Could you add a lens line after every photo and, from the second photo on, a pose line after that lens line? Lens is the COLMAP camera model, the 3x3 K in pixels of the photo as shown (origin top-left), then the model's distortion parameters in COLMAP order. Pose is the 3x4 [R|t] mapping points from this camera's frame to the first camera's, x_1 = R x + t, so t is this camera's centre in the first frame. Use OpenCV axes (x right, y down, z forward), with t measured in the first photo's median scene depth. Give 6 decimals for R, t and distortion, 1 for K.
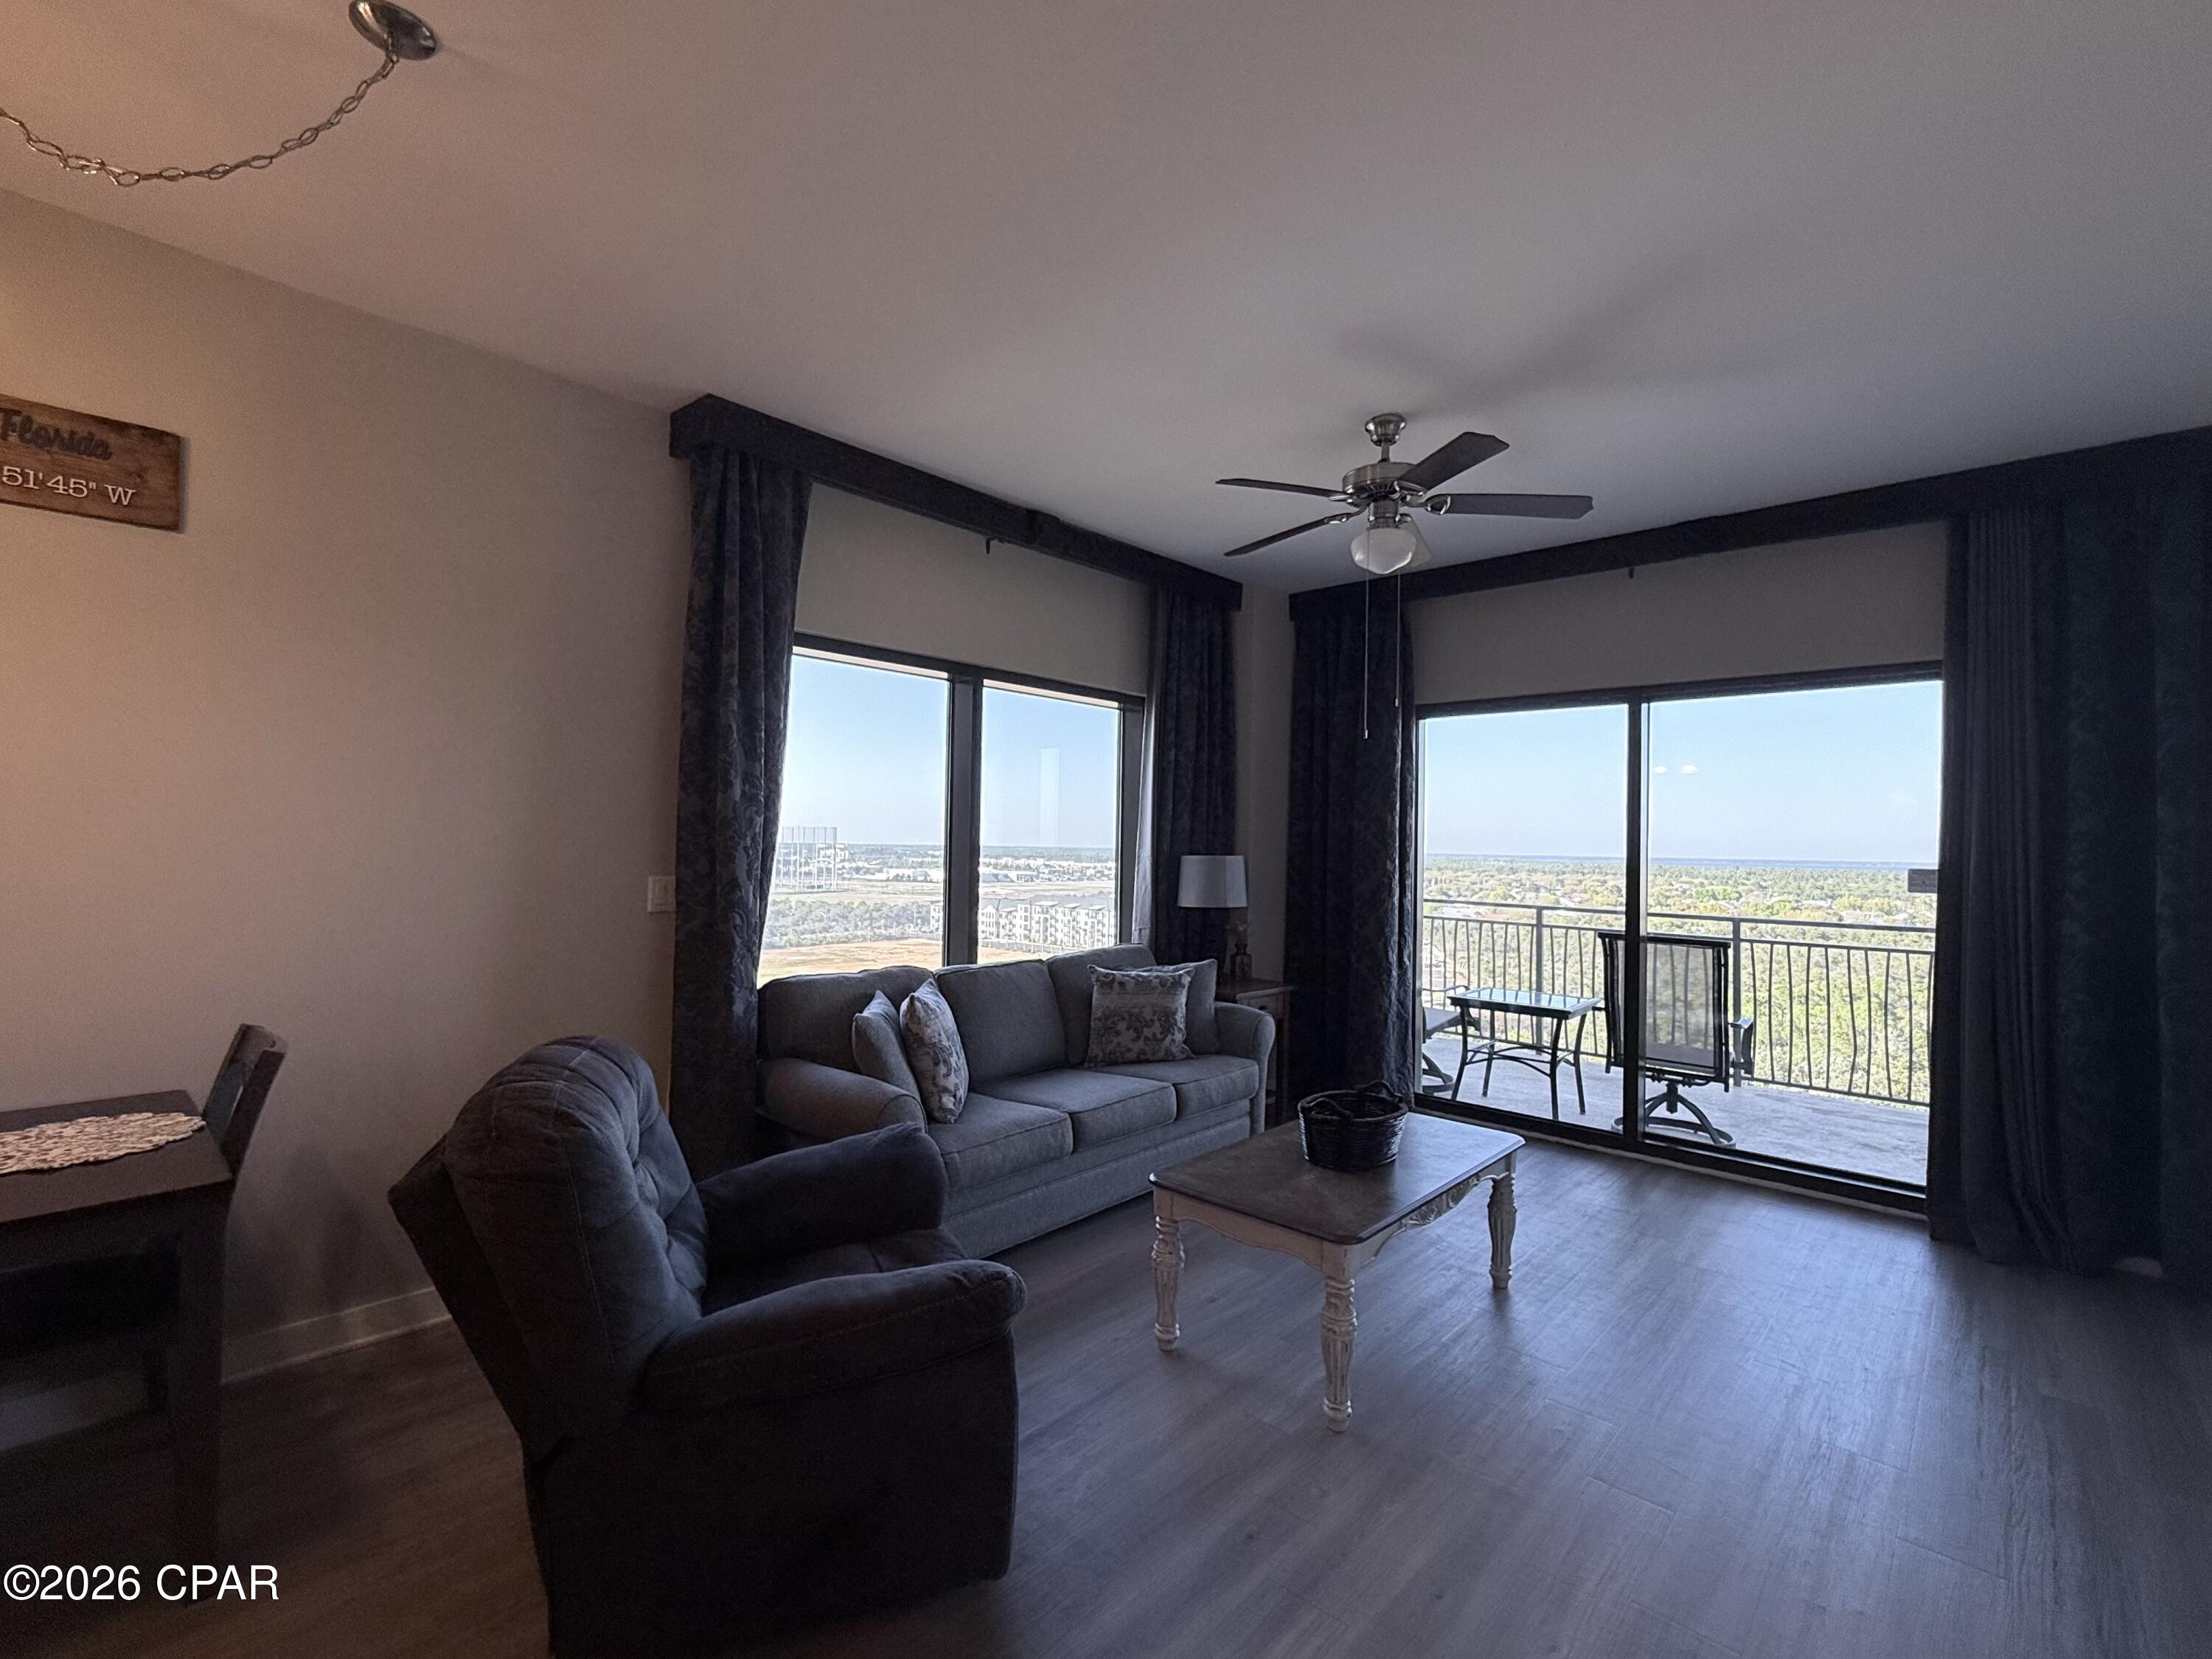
lens RADIAL K [[978.9, 0, 1099.6], [0, 978.9, 820.5], [0, 0, 1]] dist [-0.000051, 0.000007]
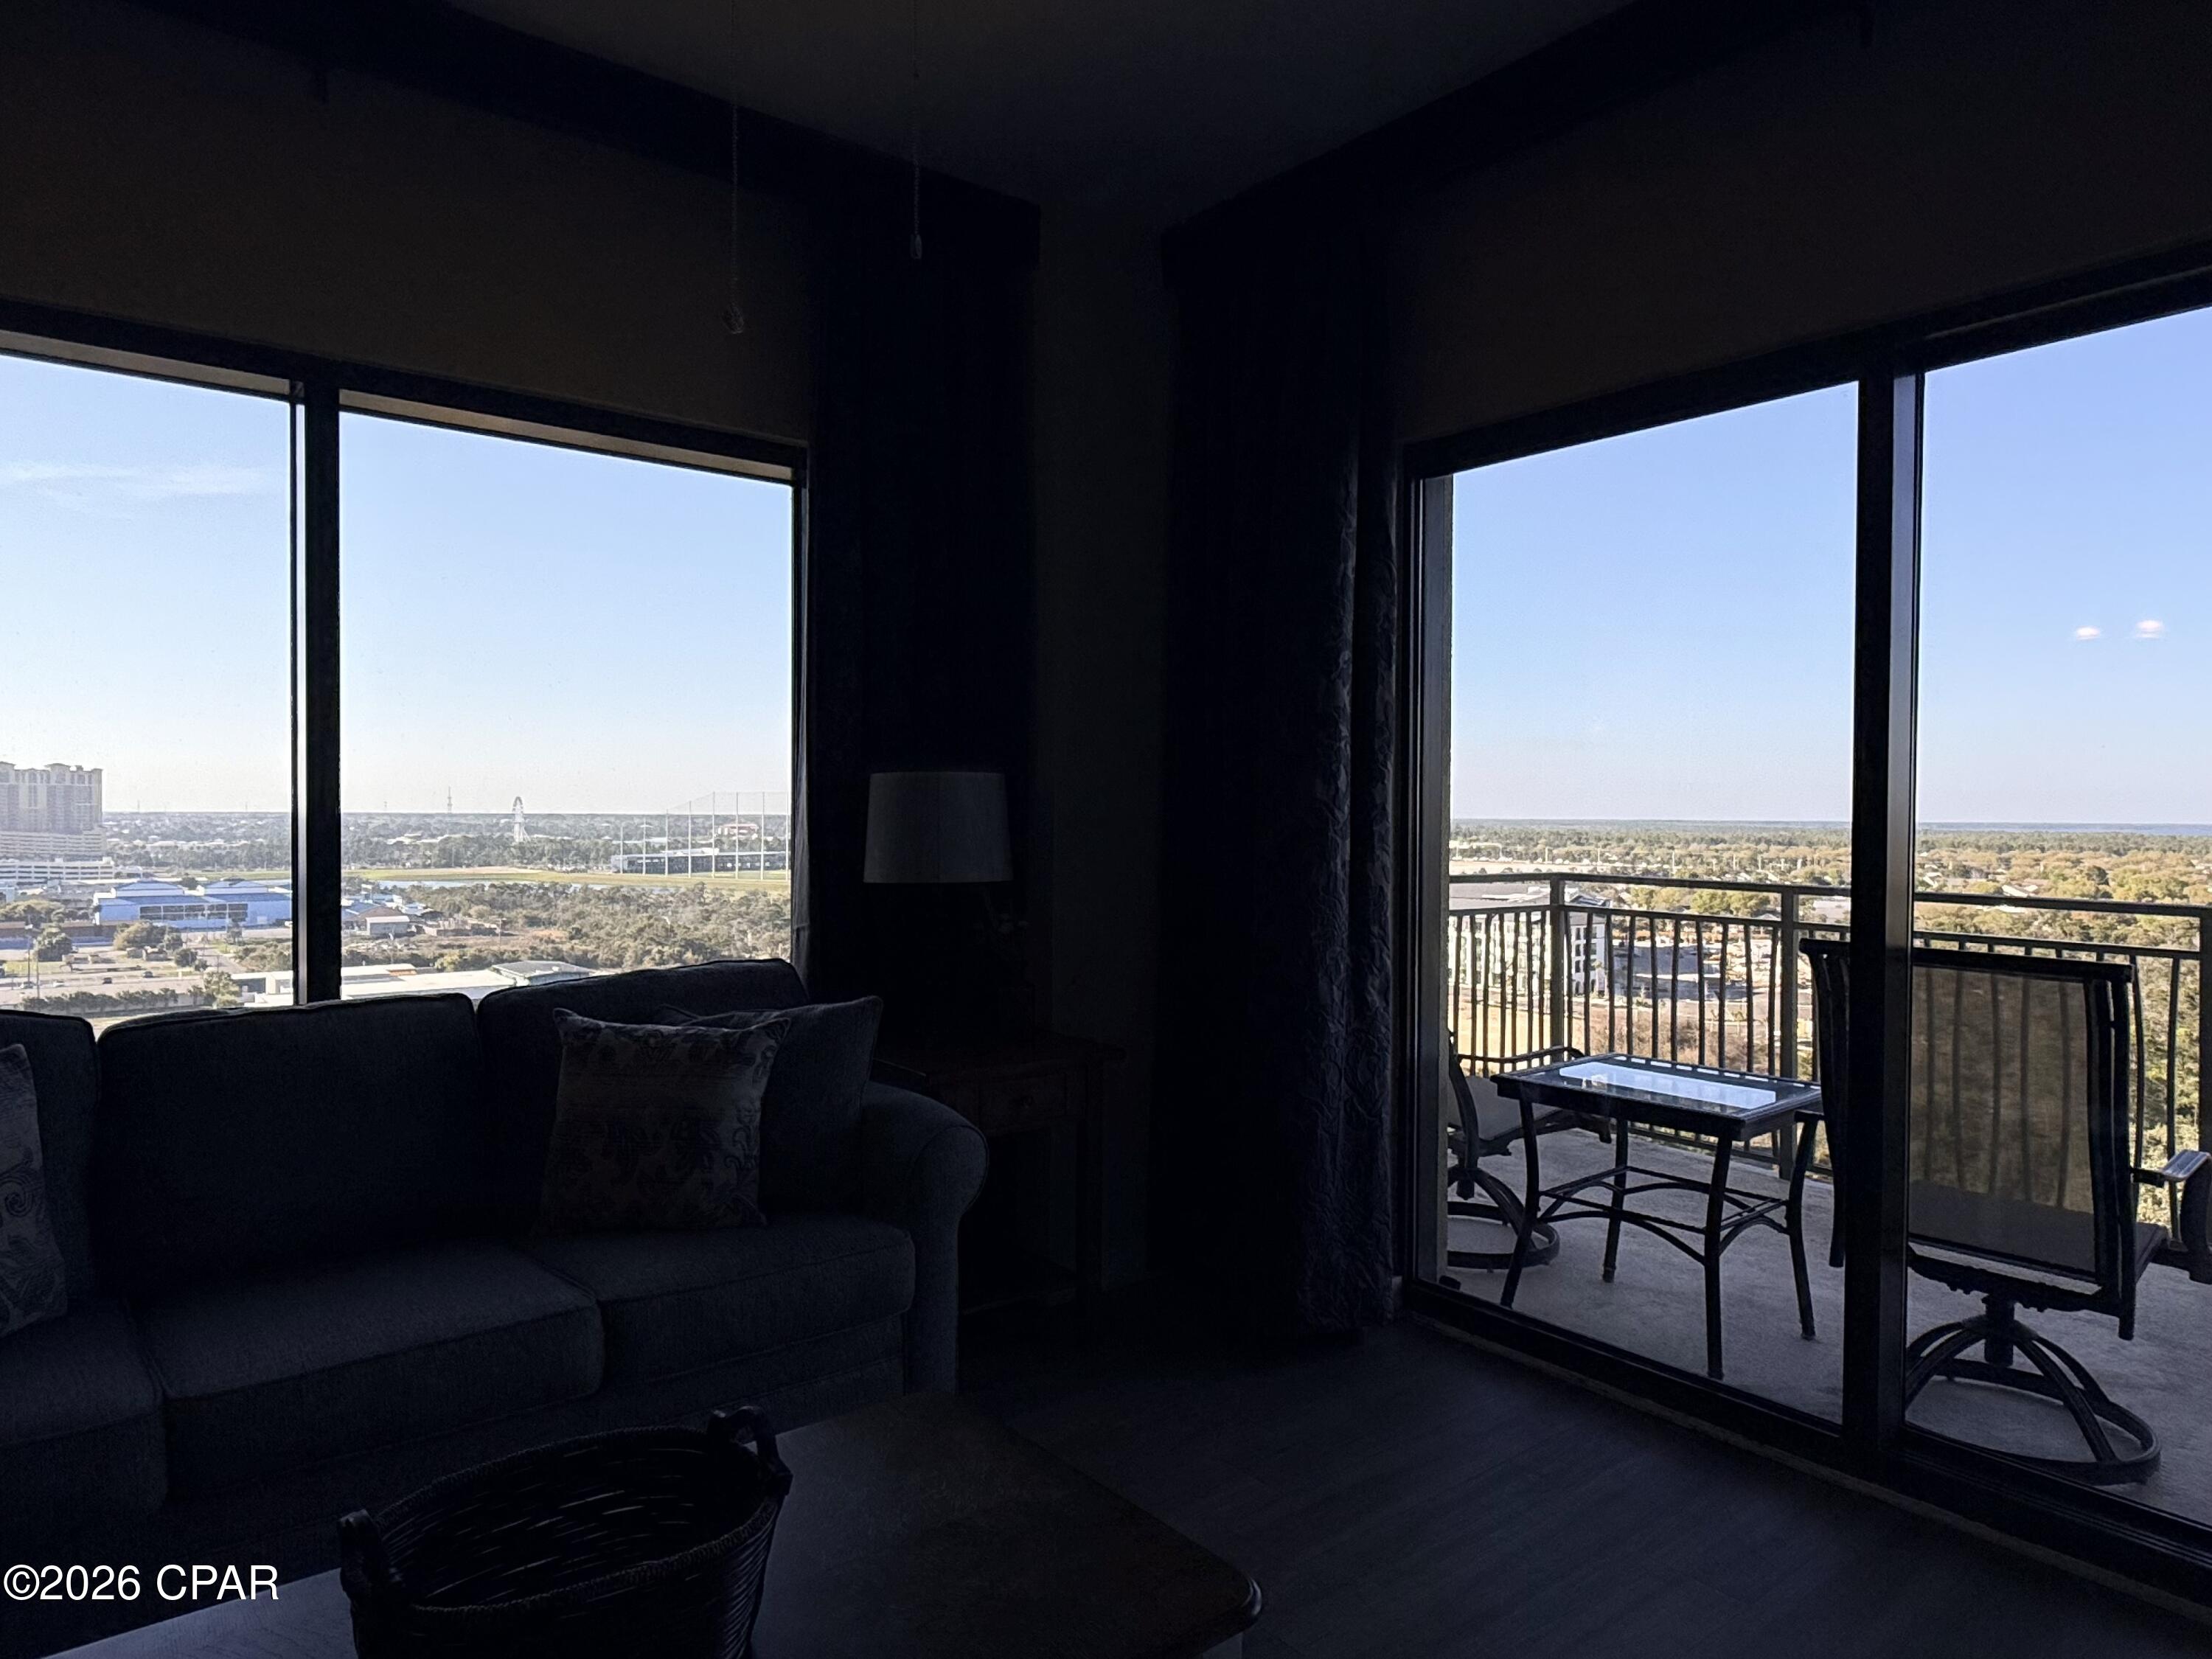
lens RADIAL K [[1357.5, 0, 1106.0], [0, 1357.5, 829.5], [0, 0, 1]] dist [0.002155, -0.001514]
pose [[0.989081, -0.012351, -0.146855, 0.409558], [0.017271, 0.999330, 0.032270, 0.061271], [0.146358, -0.034454, 0.988631, 0.523484]]
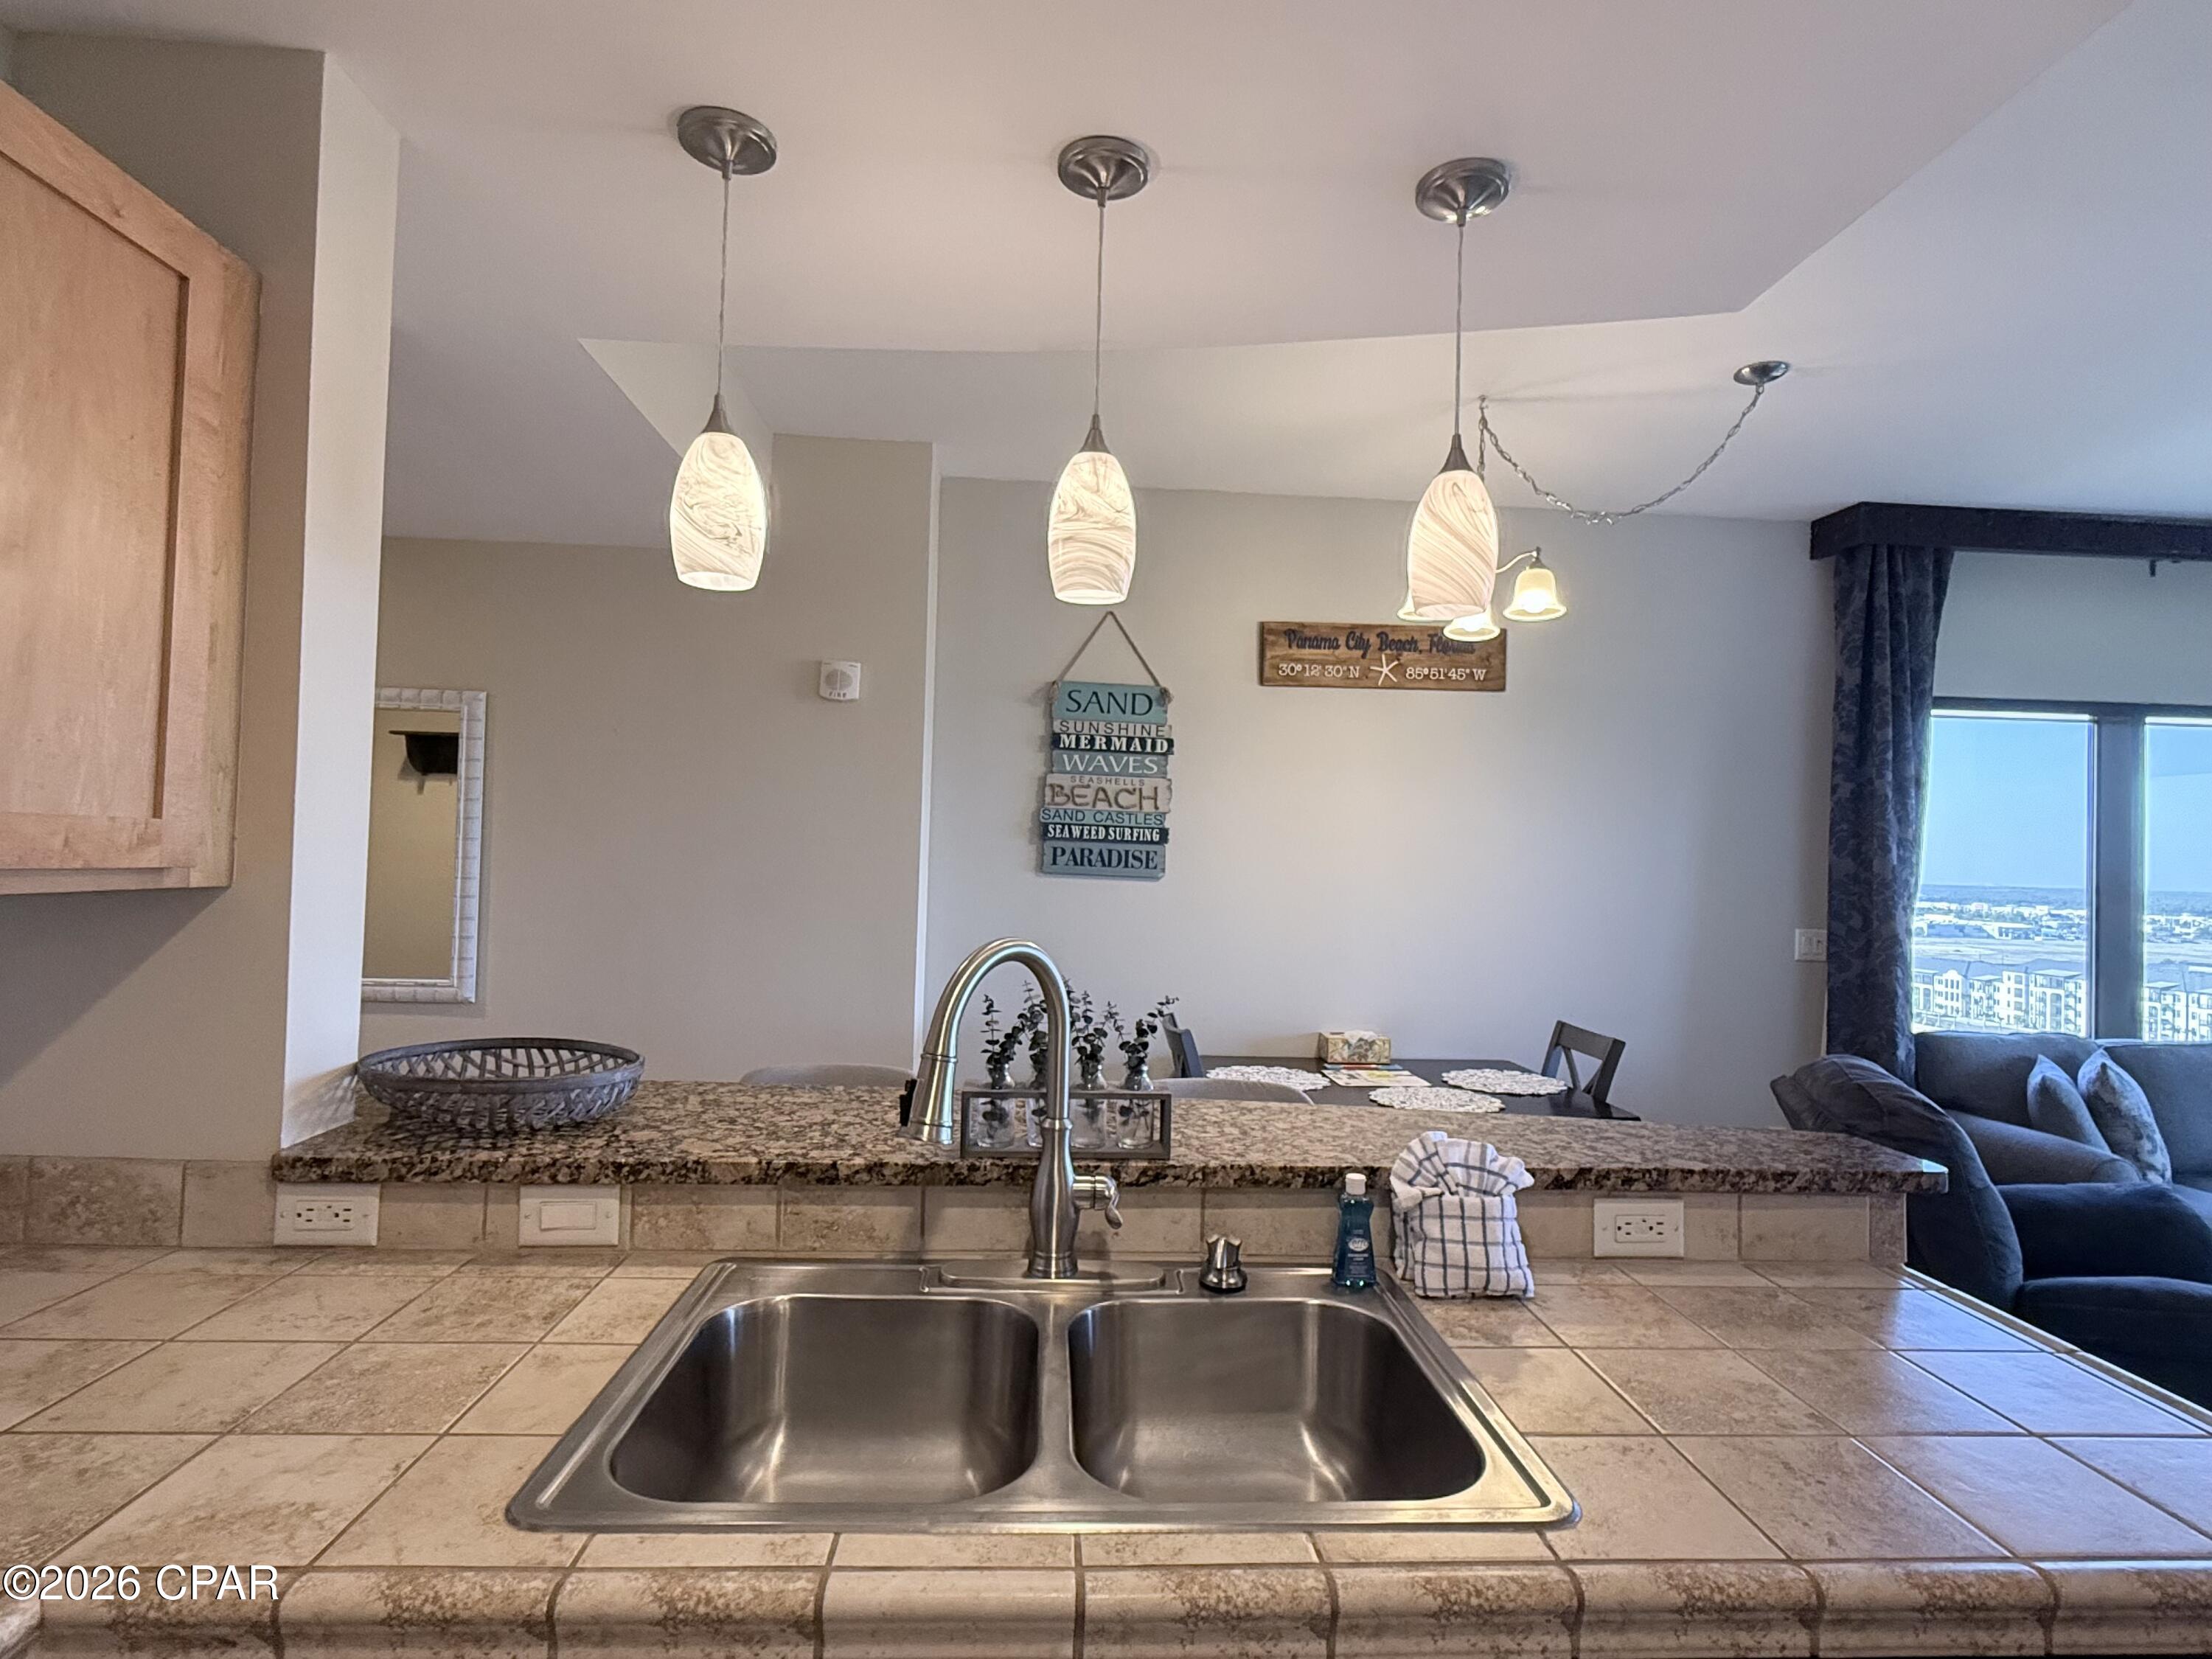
lens RADIAL K [[1110.7, 0, 1106.0], [0, 1110.7, 829.5], [0, 0, 1]] dist [-0.002164, -0.000547]
pose [[0.723222, -0.014678, -0.690459, -0.136779], [0.001826, 0.999811, -0.019341, -0.033004], [0.690613, 0.012727, 0.723113, -0.463944]]
